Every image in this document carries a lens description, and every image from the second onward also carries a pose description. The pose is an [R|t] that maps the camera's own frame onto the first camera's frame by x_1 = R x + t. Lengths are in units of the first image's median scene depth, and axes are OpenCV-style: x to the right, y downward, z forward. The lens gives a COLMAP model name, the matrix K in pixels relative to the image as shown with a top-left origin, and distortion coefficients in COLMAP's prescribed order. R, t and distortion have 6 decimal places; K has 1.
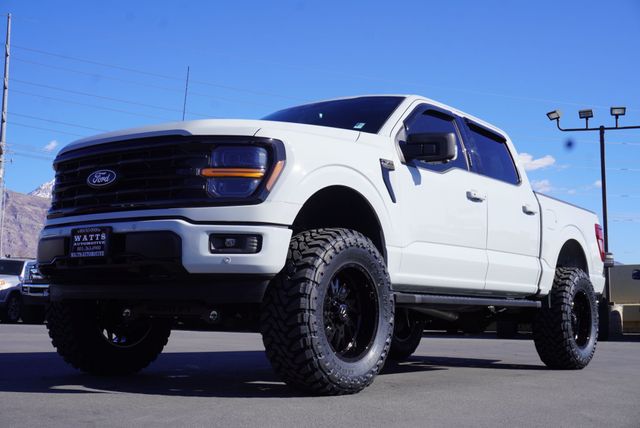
lens RADIAL K [[828.5, 0, 330.9], [0, 828.5, 210.0], [0, 0, 1]] dist [0.022156, 0.000000]
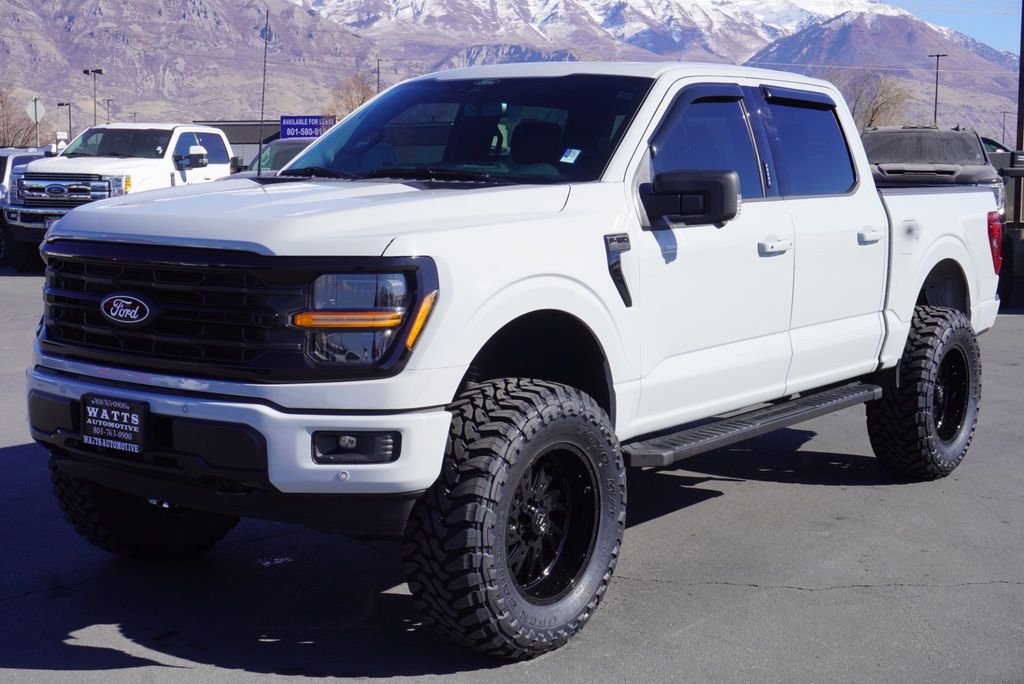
lens RADIAL K [[1431.6, 0, 517.1], [0, 1431.6, 337.1], [0, 0, 1]] dist [0.030663, 0.000000]
pose [[0.999826, -0.005141, -0.017911, 0.017910], [0.009301, 0.970575, 0.240617, -0.262844], [0.016147, -0.240742, 0.970455, 0.019505]]
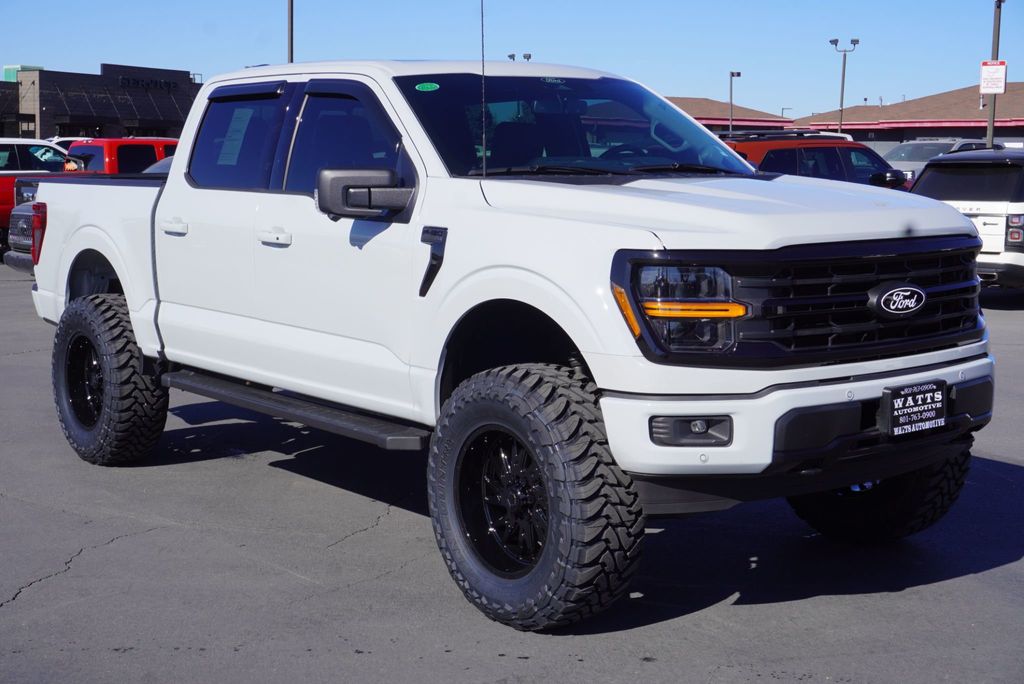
lens RADIAL K [[1428.8, 0, 514.3], [0, 1428.8, 347.1], [0, 0, 1]] dist [0.033672, 0.000000]
pose [[0.262986, -0.138589, 0.954794, -1.391220], [-0.107493, 0.979259, 0.171748, -0.158728], [-0.958793, -0.147801, 0.242634, 1.023113]]
